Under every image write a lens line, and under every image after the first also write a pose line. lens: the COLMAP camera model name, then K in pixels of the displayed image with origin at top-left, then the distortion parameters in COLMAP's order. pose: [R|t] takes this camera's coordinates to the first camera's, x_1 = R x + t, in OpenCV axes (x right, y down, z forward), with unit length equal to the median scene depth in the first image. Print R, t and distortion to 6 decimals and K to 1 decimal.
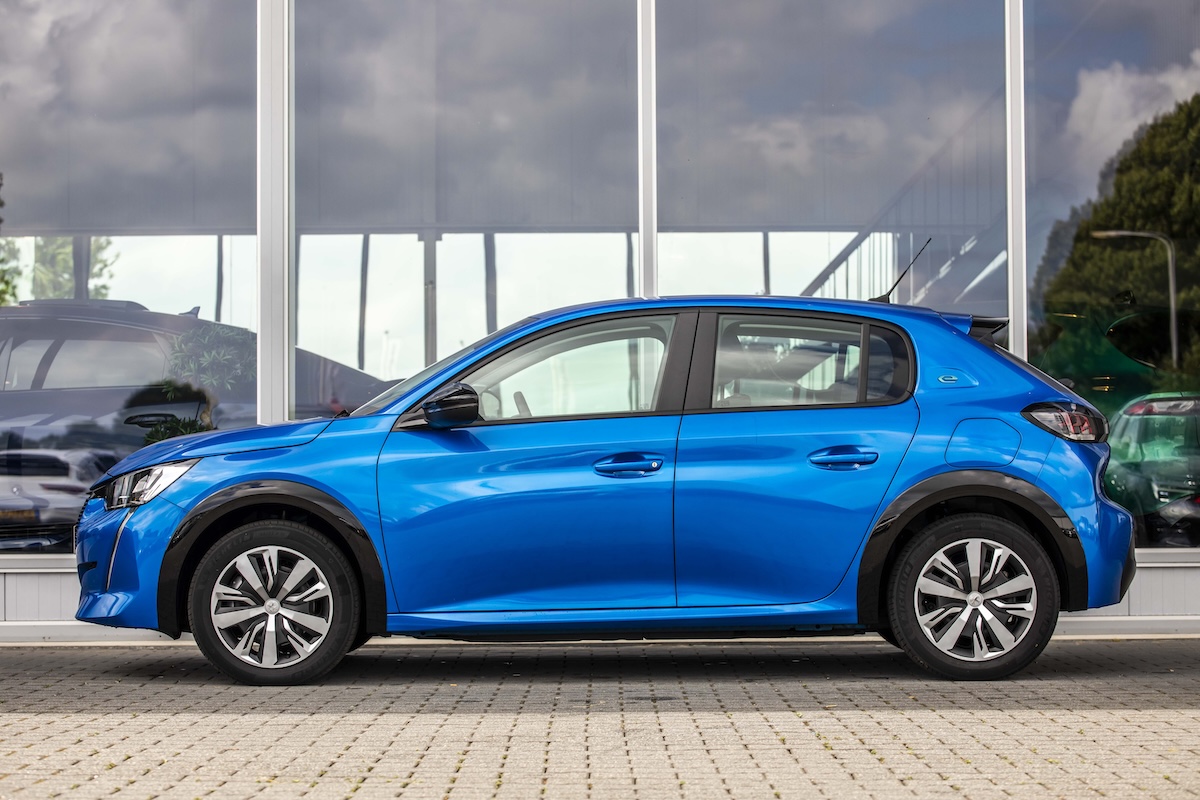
lens RADIAL K [[3019.1, 0, 599.9], [0, 3019.1, 403.7], [0, 0, 1]] dist [-0.151224, 0.000000]
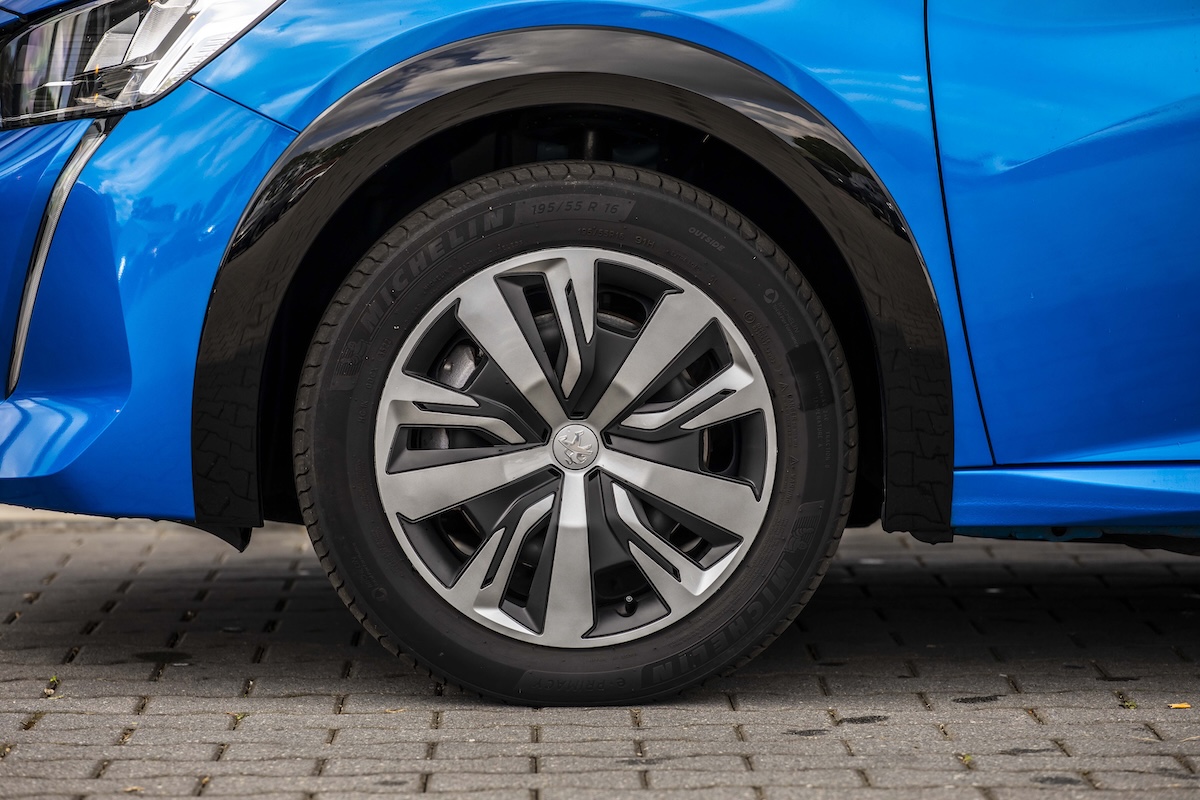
lens RADIAL K [[4764.1, 0, 601.5], [0, 4764.1, 403.2], [0, 0, 1]] dist [0.505874, 0.000000]
pose [[0.999711, 0.000111, 0.024042, -0.117957], [-0.002256, 0.996010, 0.089209, 0.020050], [-0.023936, -0.089237, 0.995723, 0.520912]]
